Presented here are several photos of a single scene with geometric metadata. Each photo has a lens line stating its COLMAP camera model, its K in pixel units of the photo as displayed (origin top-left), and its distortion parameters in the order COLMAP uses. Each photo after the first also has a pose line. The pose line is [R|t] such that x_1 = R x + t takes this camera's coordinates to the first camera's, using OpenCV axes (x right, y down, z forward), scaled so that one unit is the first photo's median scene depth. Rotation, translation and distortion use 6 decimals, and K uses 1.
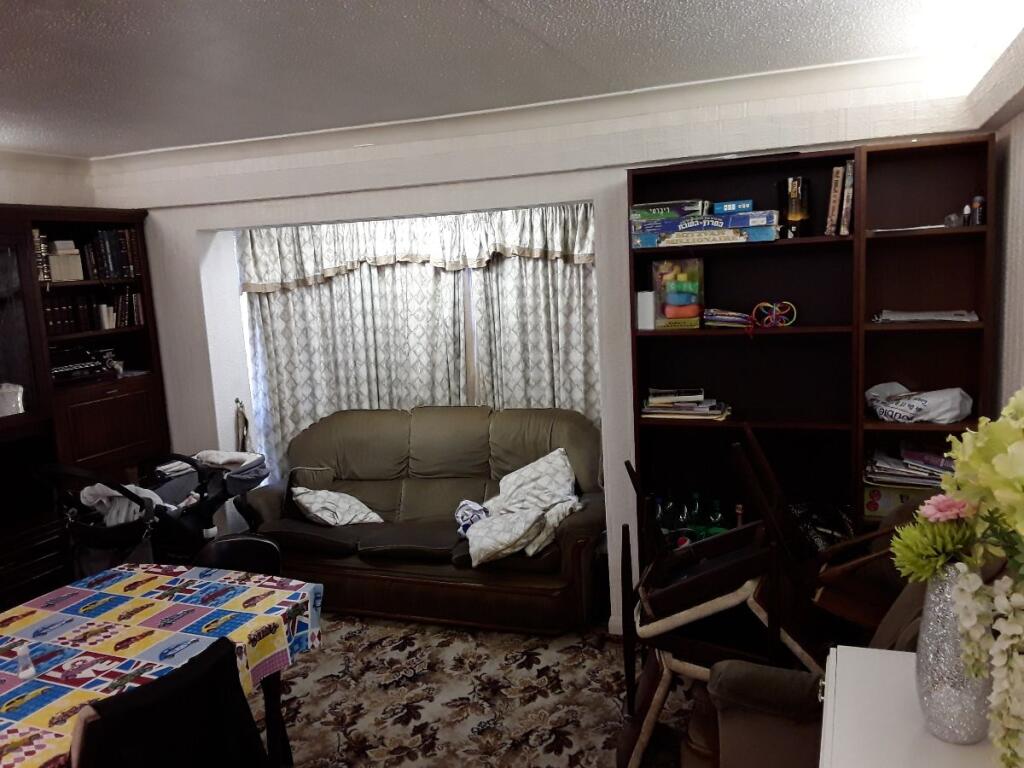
lens RADIAL K [[836.8, 0, 512.0], [0, 836.8, 384.0], [0, 0, 1]] dist [0.089664, -0.169590]
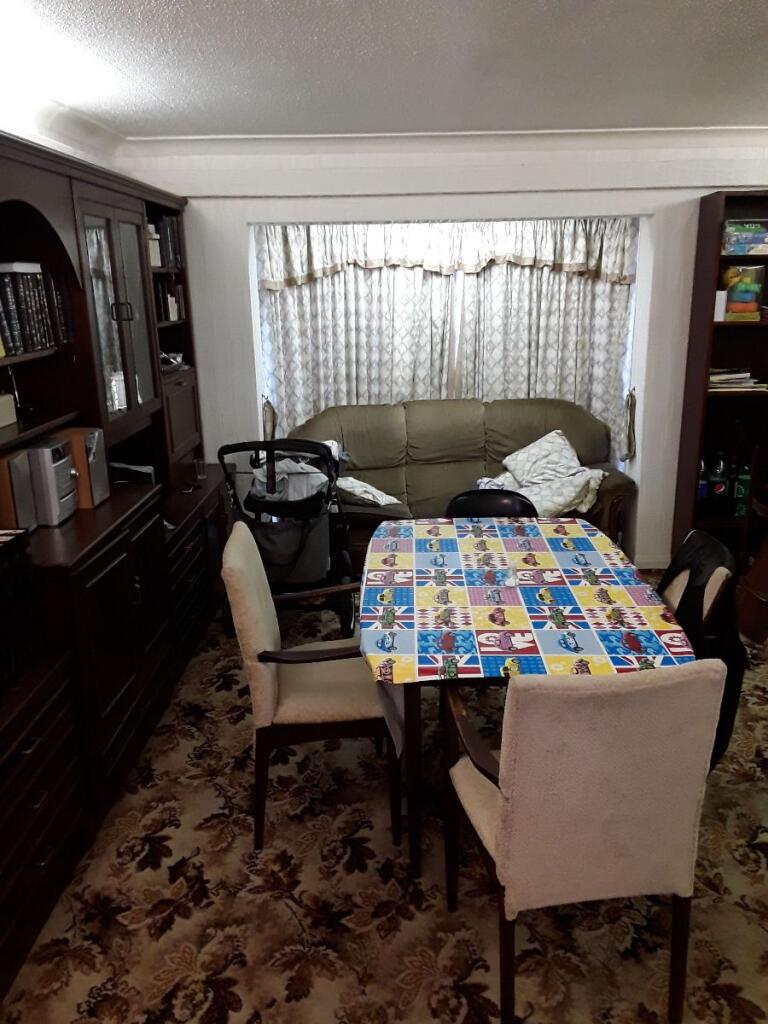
lens RADIAL K [[836.8, 0, 381.7], [0, 836.8, 506.9], [0, 0, 1]] dist [0.089664, -0.169590]
pose [[0.930806, -0.058752, 0.360761, -0.585382], [0.020972, 0.993955, 0.107763, 0.048707], [-0.364912, -0.092740, 0.926412, -0.024951]]
